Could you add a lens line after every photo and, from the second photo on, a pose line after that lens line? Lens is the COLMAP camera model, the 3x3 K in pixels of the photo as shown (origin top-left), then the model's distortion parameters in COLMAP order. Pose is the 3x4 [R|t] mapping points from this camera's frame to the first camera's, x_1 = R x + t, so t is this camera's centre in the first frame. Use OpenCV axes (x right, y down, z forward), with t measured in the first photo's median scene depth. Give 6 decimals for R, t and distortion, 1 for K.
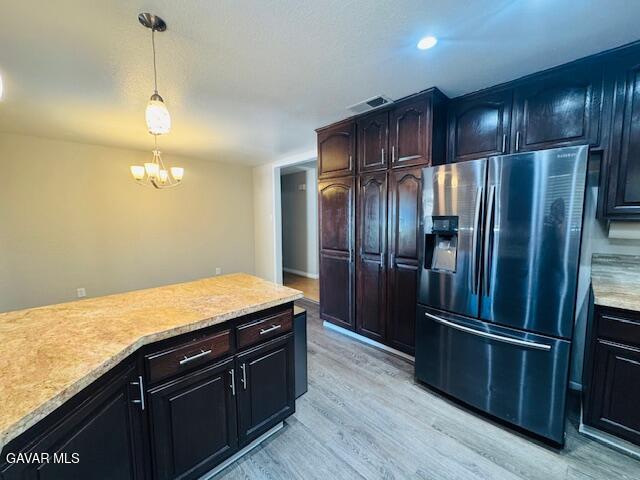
lens RADIAL K [[256.4, 0, 320.0], [0, 256.4, 240.0], [0, 0, 1]] dist [0.000818, 0.000435]
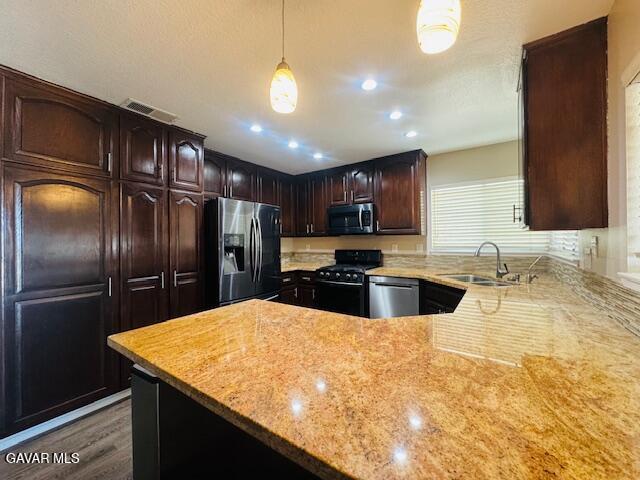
lens RADIAL K [[256.4, 0, 320.0], [0, 256.4, 240.0], [0, 0, 1]] dist [0.000818, 0.000435]
pose [[-0.188675, 0.013130, 0.981952, -1.607564], [0.100833, 0.994885, 0.006071, -0.031856], [-0.976849, 0.100159, -0.189034, 1.244478]]
